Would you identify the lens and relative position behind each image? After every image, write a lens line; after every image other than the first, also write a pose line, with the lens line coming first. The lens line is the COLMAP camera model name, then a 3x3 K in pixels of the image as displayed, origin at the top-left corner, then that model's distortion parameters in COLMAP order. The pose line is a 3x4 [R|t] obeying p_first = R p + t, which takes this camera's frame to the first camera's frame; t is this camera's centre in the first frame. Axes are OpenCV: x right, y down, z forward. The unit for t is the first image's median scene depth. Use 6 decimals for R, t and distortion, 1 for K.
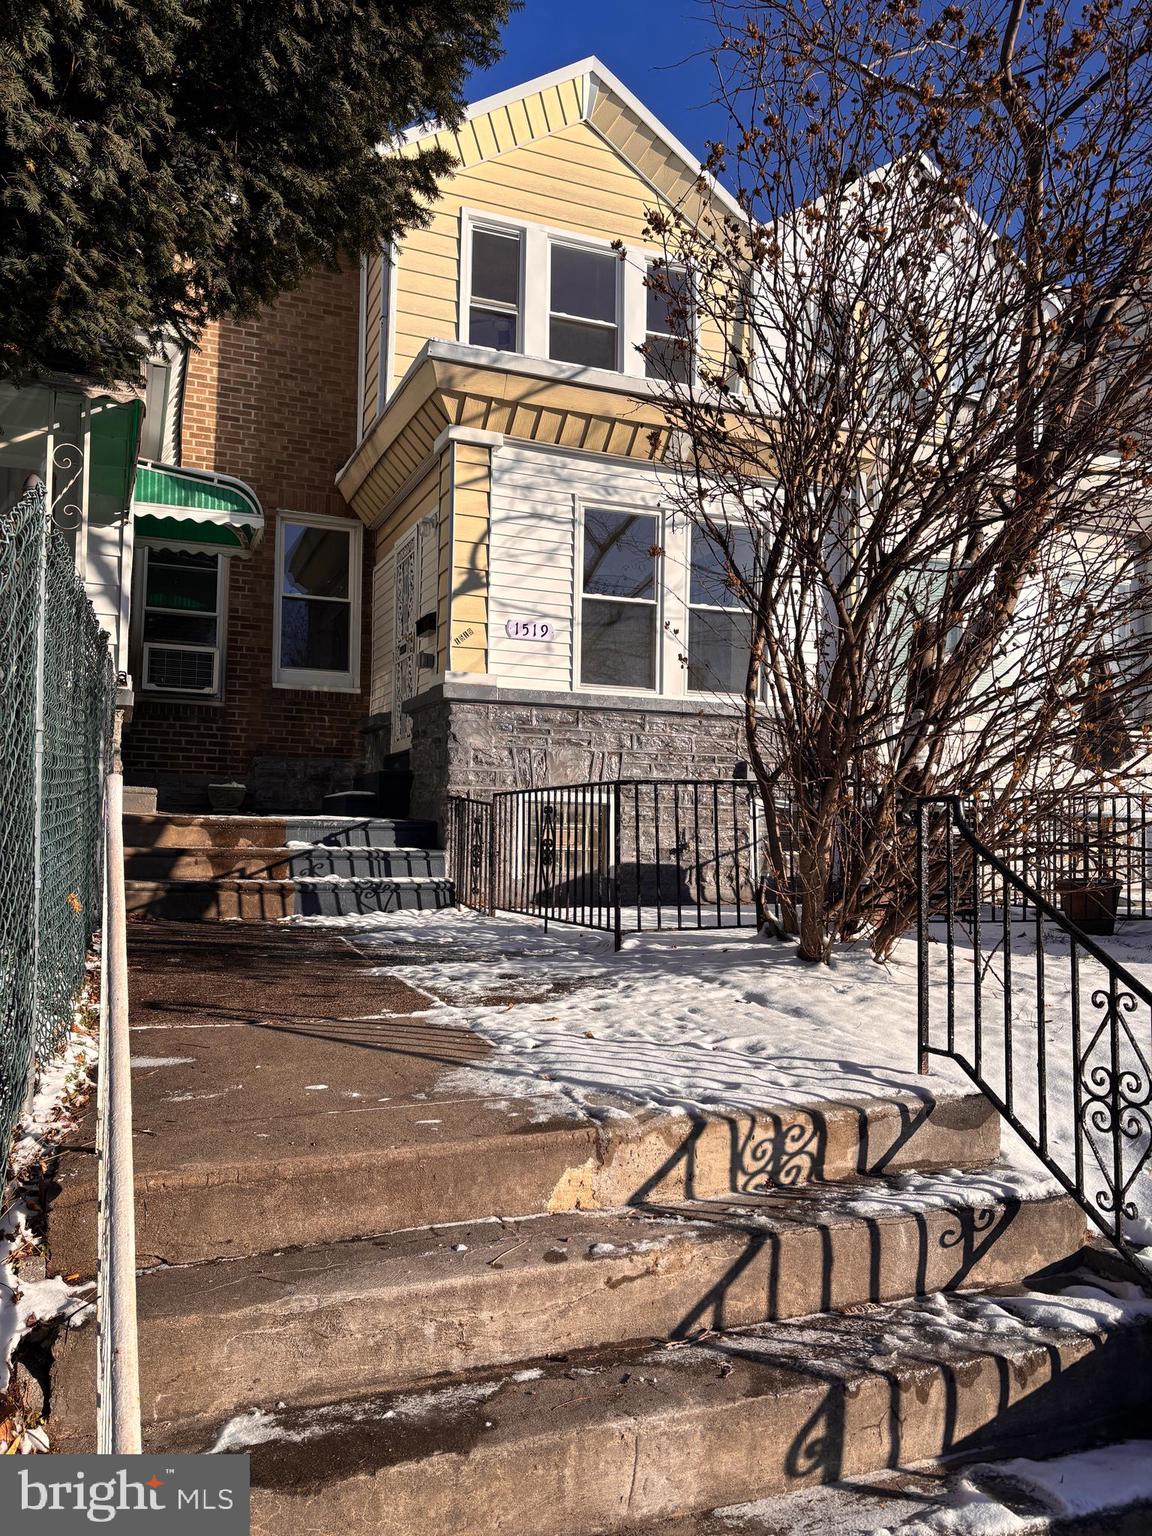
lens RADIAL K [[1155.0, 0, 580.7], [0, 1155.0, 771.5], [0, 0, 1]] dist [0.062032, -0.066101]
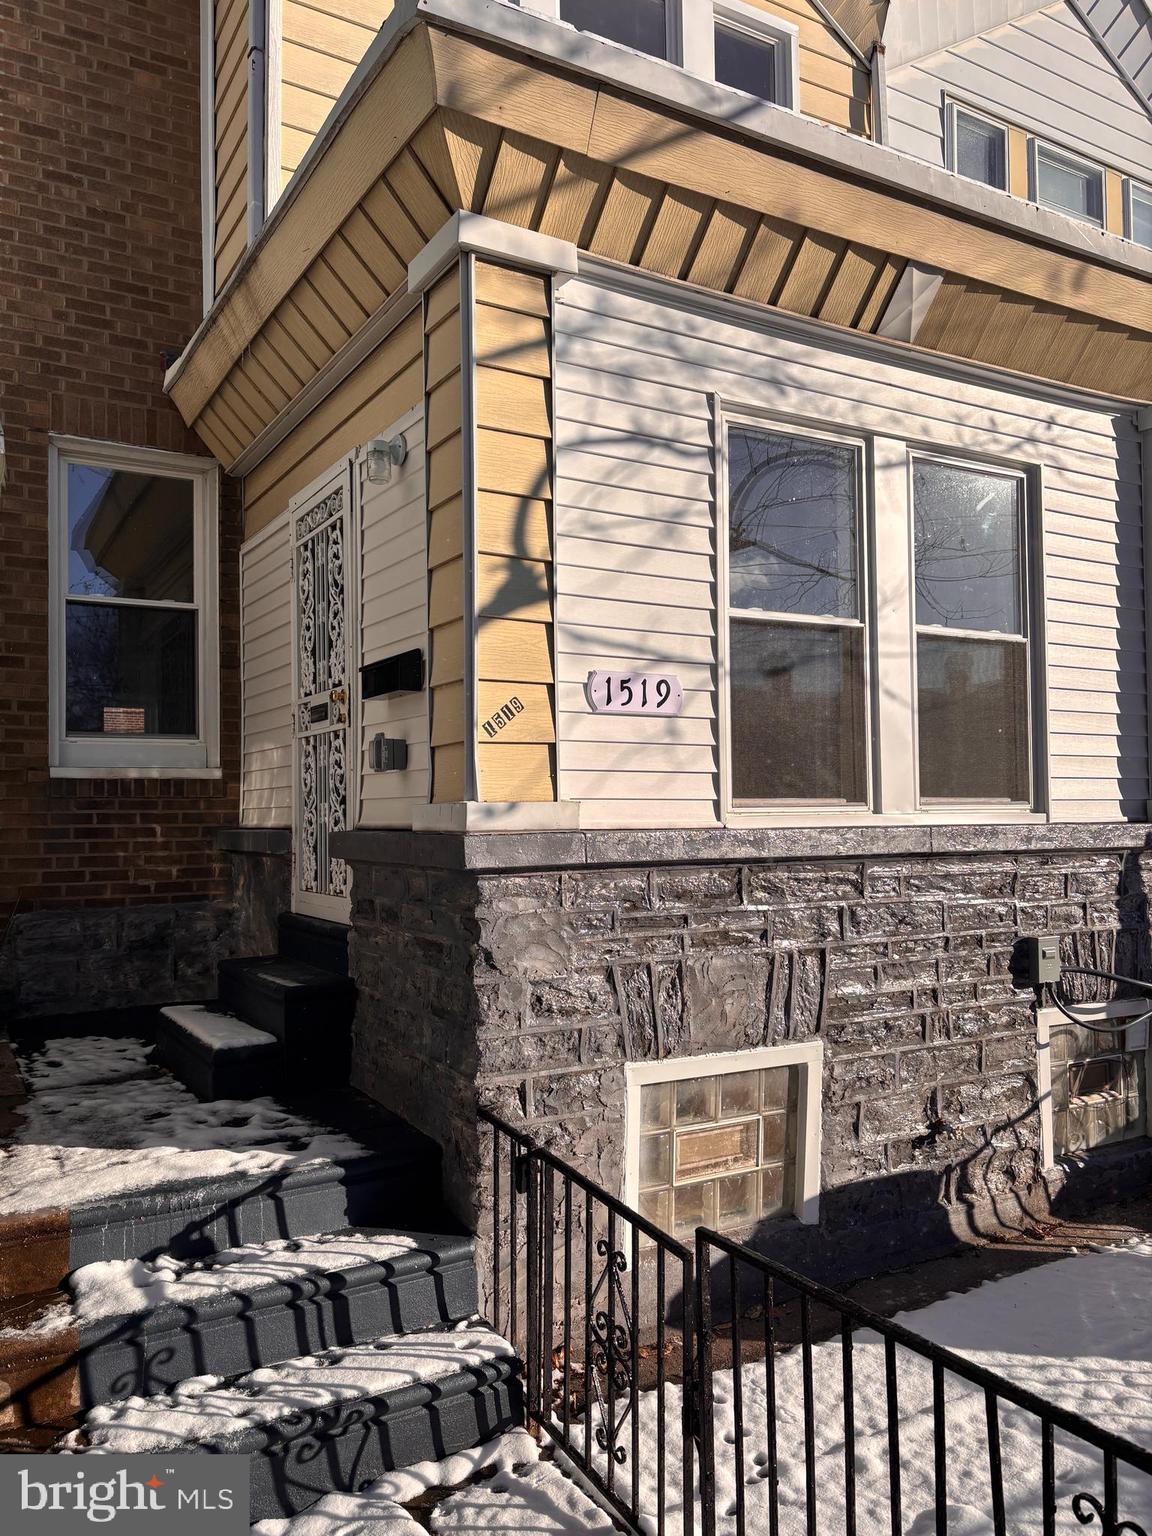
lens RADIAL K [[1155.0, 0, 573.3], [0, 1155.0, 759.7], [0, 0, 1]] dist [0.062032, -0.066101]
pose [[0.990140, -0.021439, 0.138433, -0.131360], [0.019550, 0.999696, 0.014993, -0.104193], [-0.138712, -0.012139, 0.990258, 0.561476]]
